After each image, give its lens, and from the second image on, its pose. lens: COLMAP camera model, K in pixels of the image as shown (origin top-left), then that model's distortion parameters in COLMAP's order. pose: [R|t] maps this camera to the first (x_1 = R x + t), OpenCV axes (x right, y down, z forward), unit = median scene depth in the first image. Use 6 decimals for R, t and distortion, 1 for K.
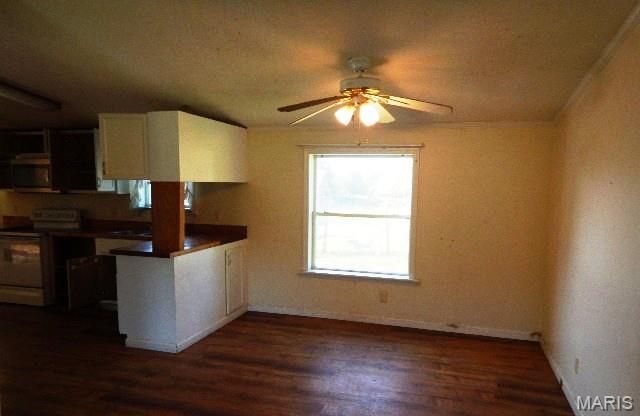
lens RADIAL K [[462.1, 0, 319.4], [0, 462.1, 234.2], [0, 0, 1]] dist [0.000372, -0.000284]
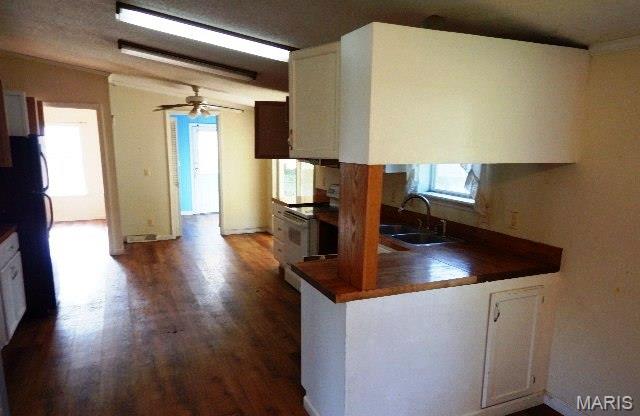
lens RADIAL K [[462.1, 0, 319.4], [0, 462.1, 234.2], [0, 0, 1]] dist [0.000372, -0.000284]
pose [[0.642497, 0.144526, -0.752535, 0.051930], [-0.087548, 0.989467, 0.115283, -0.068224], [0.761270, -0.008186, 0.648383, 0.468936]]
